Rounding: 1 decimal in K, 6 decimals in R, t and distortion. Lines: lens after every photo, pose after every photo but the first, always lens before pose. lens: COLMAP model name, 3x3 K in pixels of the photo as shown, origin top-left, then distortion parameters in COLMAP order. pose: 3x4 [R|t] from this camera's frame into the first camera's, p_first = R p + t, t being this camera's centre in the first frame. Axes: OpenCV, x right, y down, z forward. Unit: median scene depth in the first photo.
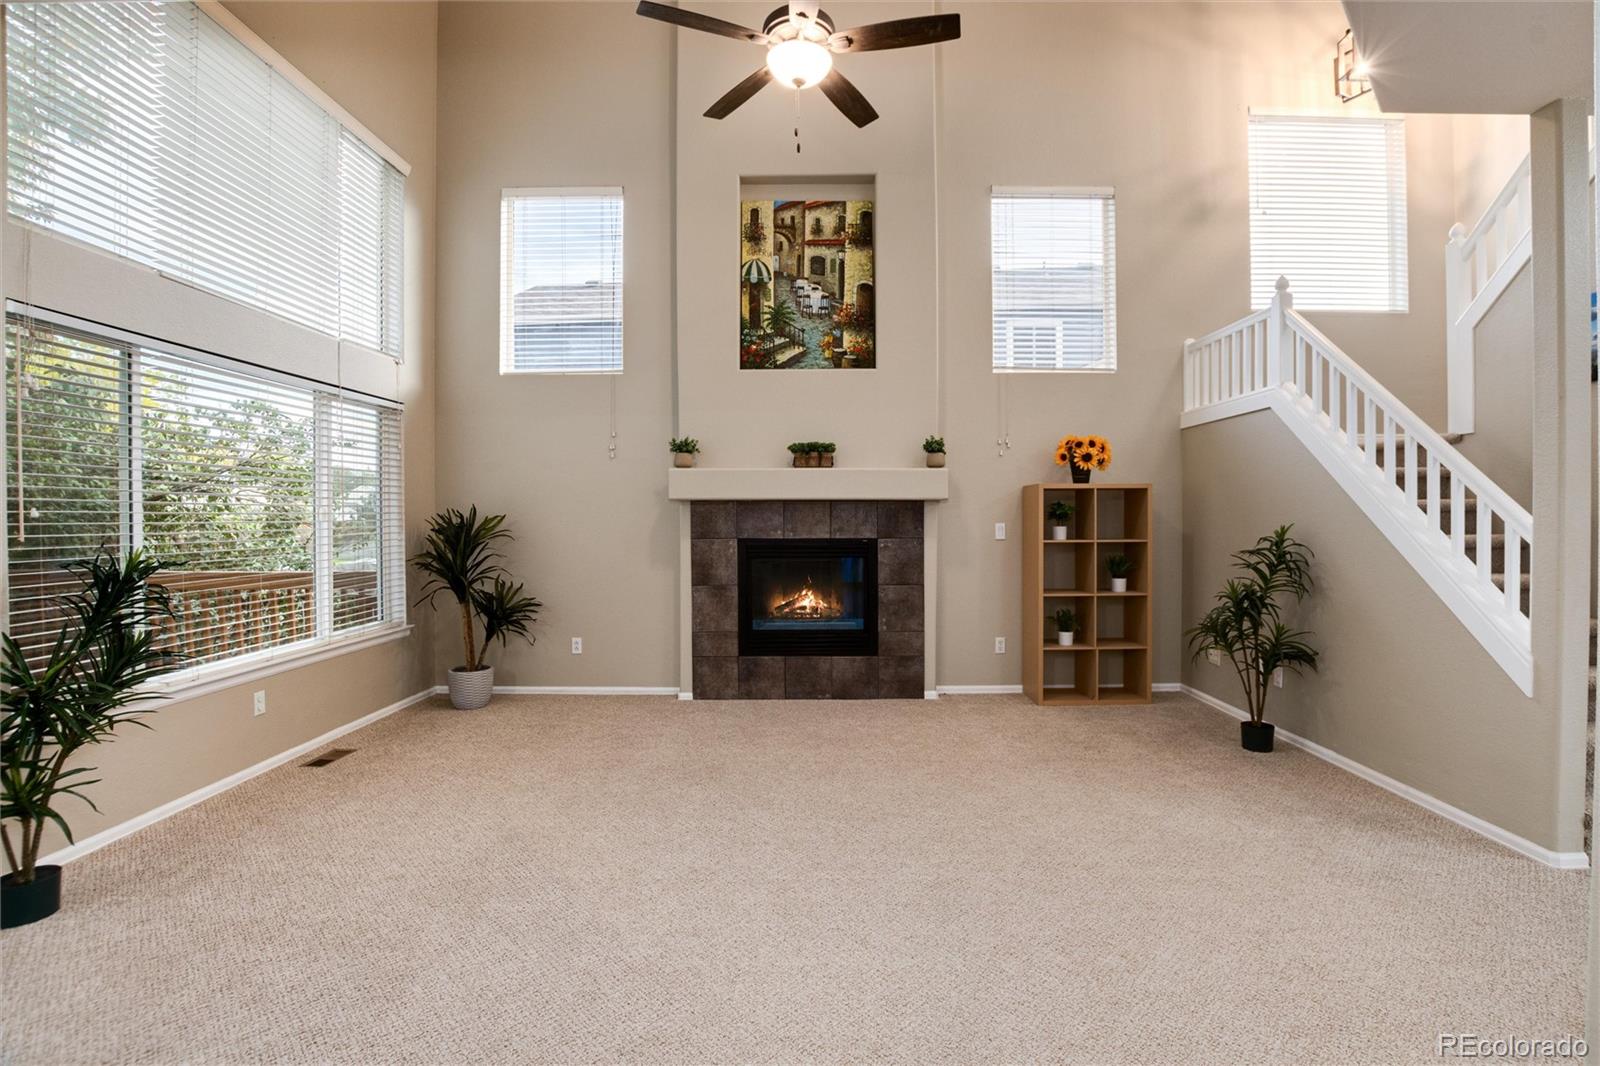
lens RADIAL K [[725.0, 0, 821.4], [0, 725.0, 525.3], [0, 0, 1]] dist [-0.032039, 0.004211]
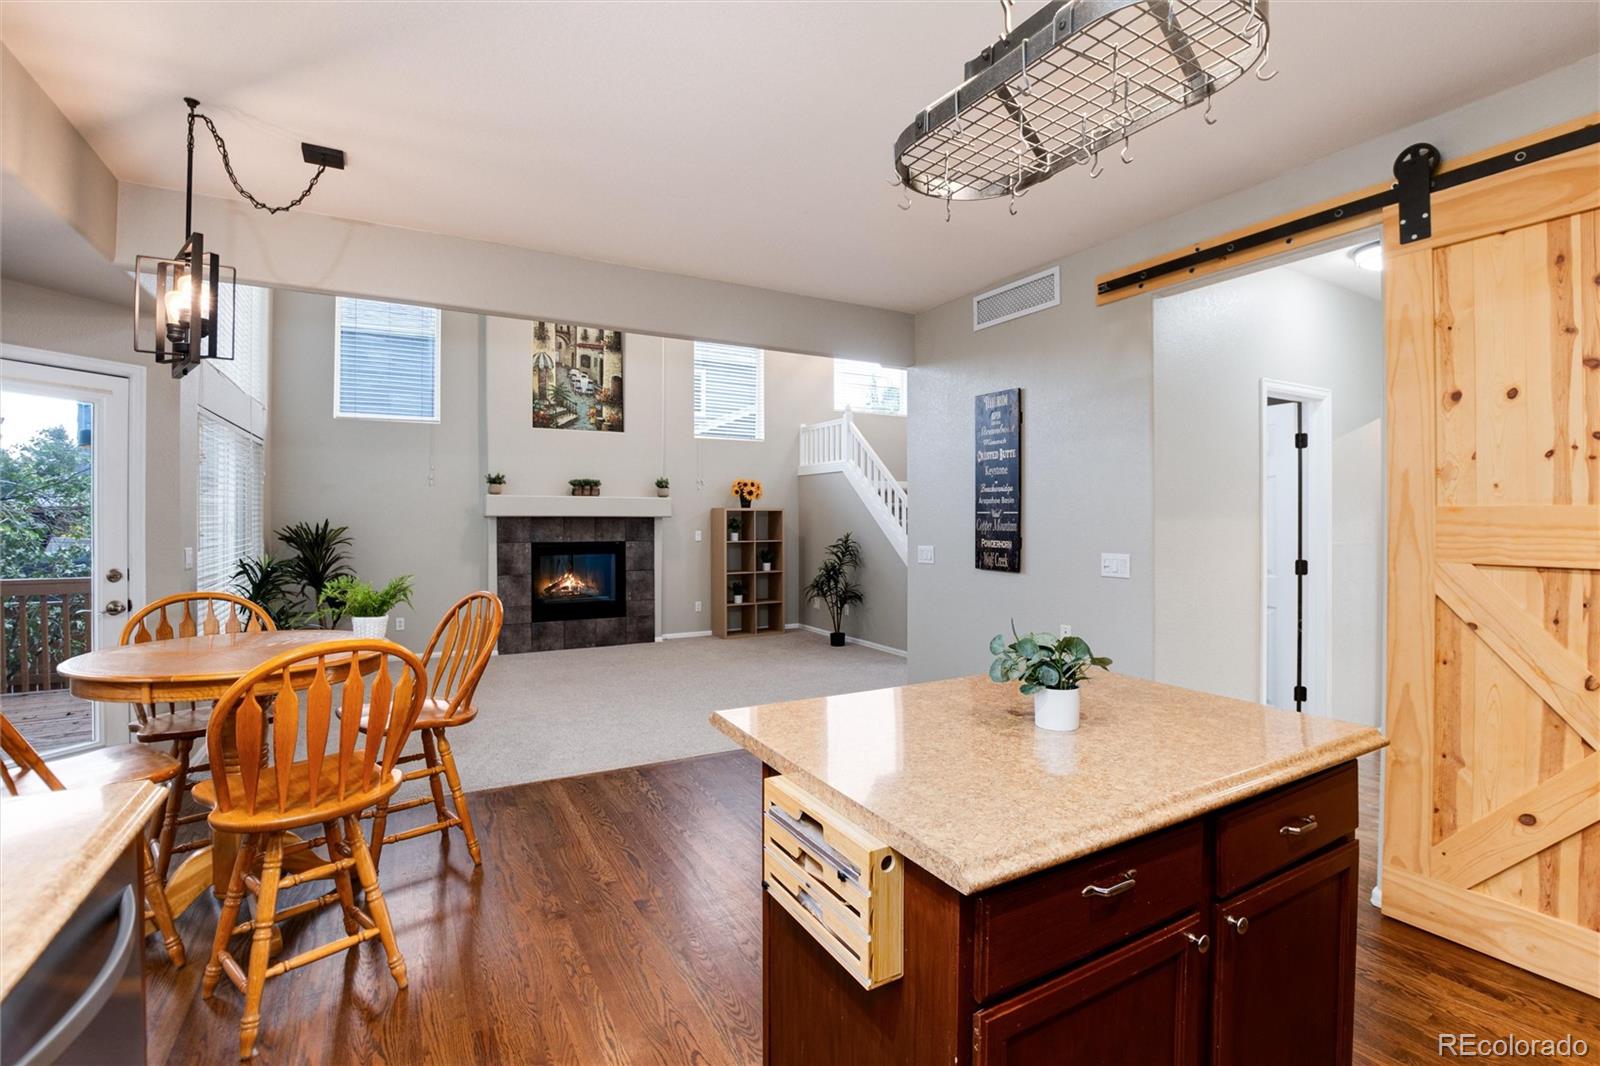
lens RADIAL K [[725.0, 0, 804.3], [0, 725.0, 523.4], [0, 0, 1]] dist [-0.032039, 0.004211]
pose [[0.876426, -0.000079, 0.481536, -0.335074], [0.002103, 0.999991, -0.003664, -0.014045], [-0.481532, 0.004224, 0.876418, -0.548981]]
